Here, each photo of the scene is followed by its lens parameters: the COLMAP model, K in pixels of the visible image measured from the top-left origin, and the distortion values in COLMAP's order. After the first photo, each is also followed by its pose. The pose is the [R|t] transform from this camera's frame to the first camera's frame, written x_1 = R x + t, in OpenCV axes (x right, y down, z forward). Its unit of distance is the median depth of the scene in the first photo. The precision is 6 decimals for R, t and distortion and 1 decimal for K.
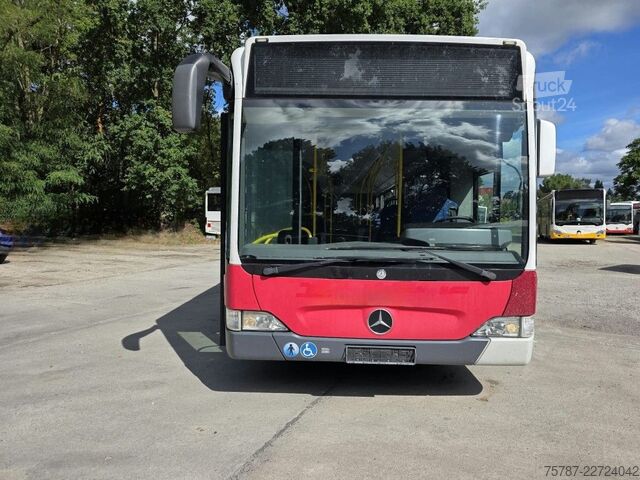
lens RADIAL K [[439.4, 0, 320.1], [0, 439.4, 235.1], [0, 0, 1]] dist [0.026544, -0.007460]
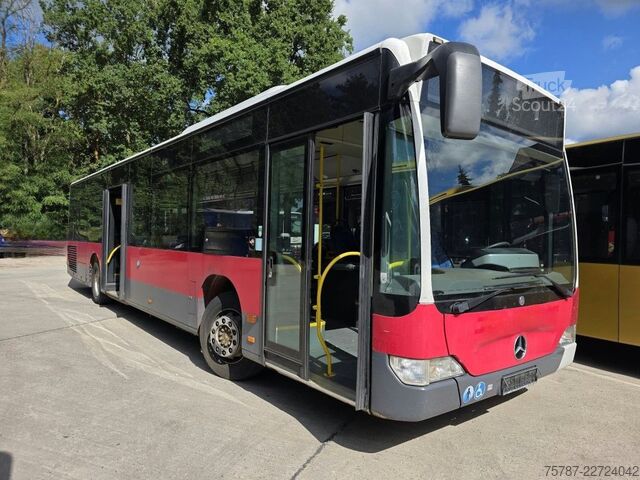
lens RADIAL K [[442.2, 0, 320.0], [0, 442.2, 240.0], [0, 0, 1]] dist [-0.022439, 0.000296]
pose [[0.768203, 0.007886, 0.640158, -0.862088], [0.007864, 0.999732, -0.021752, -0.032176], [-0.640159, 0.021745, 0.767935, 0.506781]]
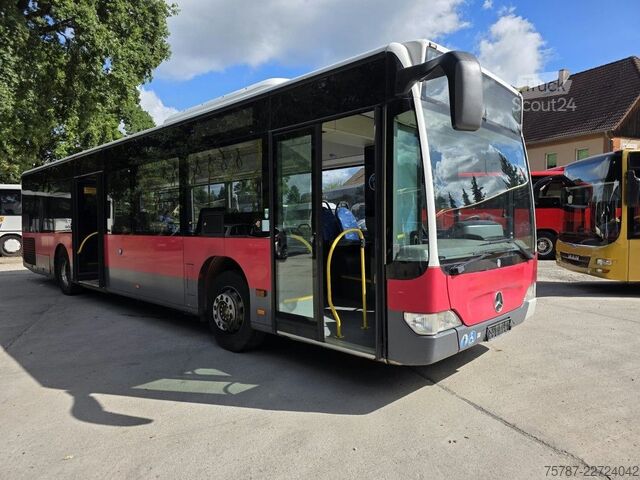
lens RADIAL K [[439.4, 0, 320.1], [0, 439.4, 235.1], [0, 0, 1]] dist [0.026544, -0.007460]
pose [[0.676406, -0.042497, 0.735302, -1.084905], [0.047648, 0.998768, 0.013892, -0.029417], [-0.734986, 0.025640, 0.677597, 0.523628]]
